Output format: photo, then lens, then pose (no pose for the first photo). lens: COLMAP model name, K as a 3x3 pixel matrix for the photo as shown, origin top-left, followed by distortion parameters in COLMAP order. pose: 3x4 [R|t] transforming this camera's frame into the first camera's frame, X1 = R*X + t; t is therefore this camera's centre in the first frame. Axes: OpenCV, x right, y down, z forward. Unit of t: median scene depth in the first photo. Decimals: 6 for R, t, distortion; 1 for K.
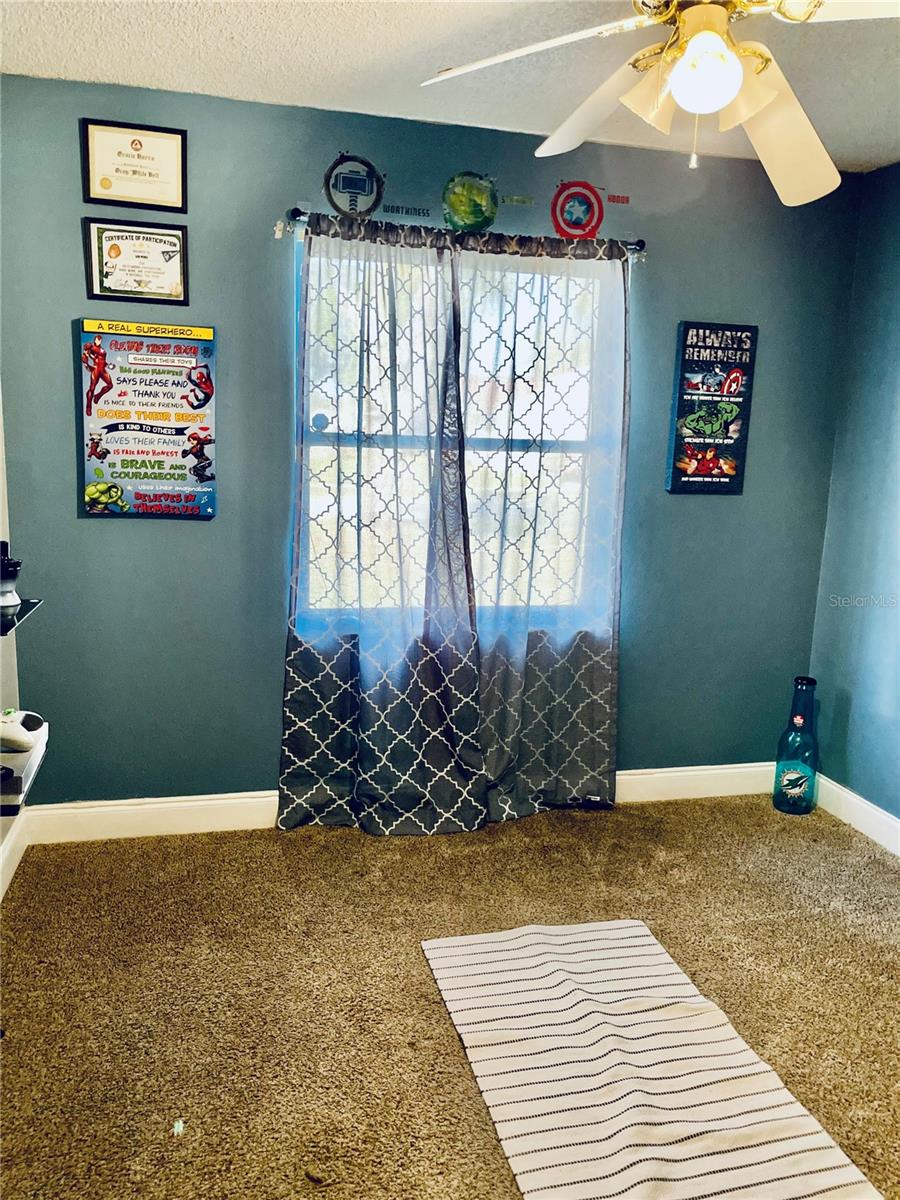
lens RADIAL K [[917.6, 0, 446.9], [0, 917.6, 600.3], [0, 0, 1]] dist [0.036177, -0.062442]
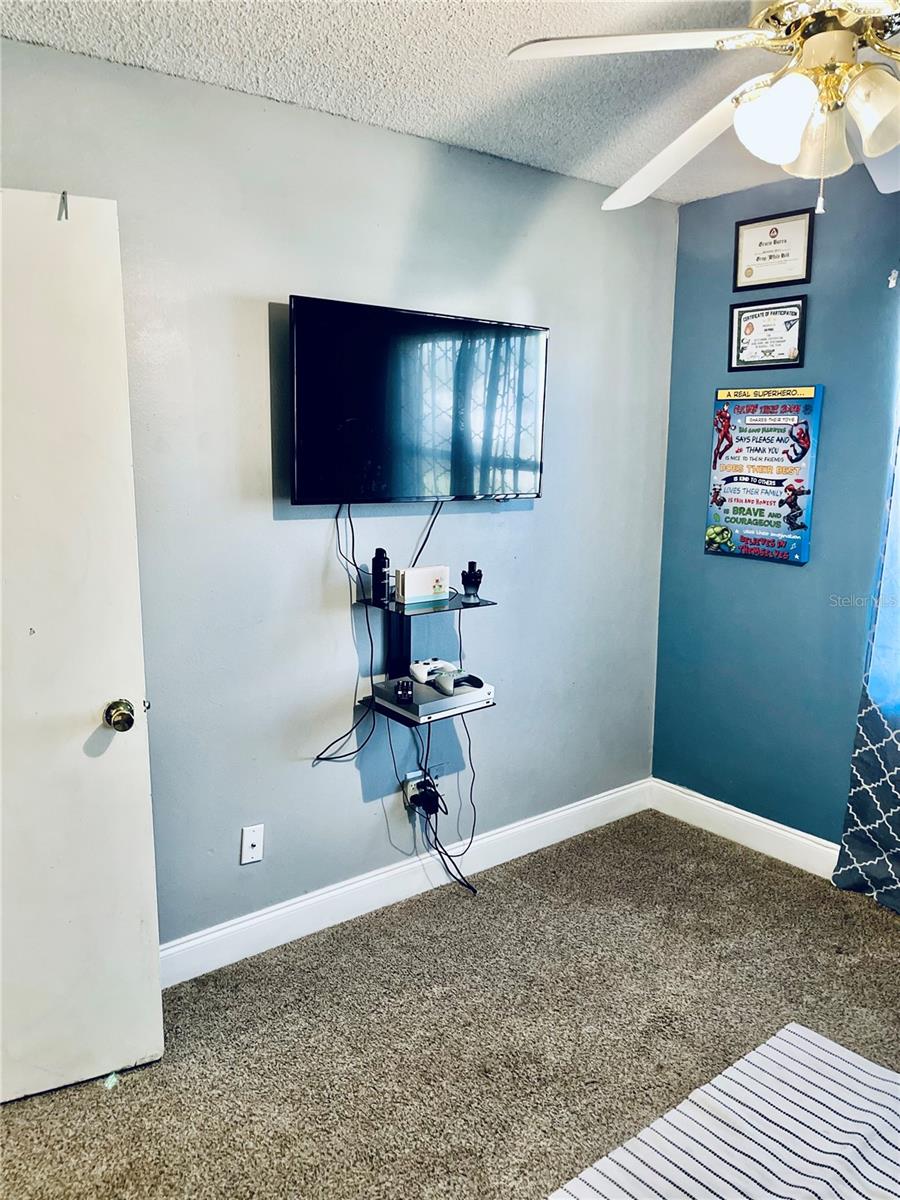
lens RADIAL K [[917.6, 0, 445.8], [0, 917.6, 600.0], [0, 0, 1]] dist [0.036177, -0.062442]
pose [[0.403176, 0.128788, -0.906015, 0.564142], [-0.154566, 0.985407, 0.071292, -0.063735], [0.901975, 0.111296, 0.417199, 0.203356]]
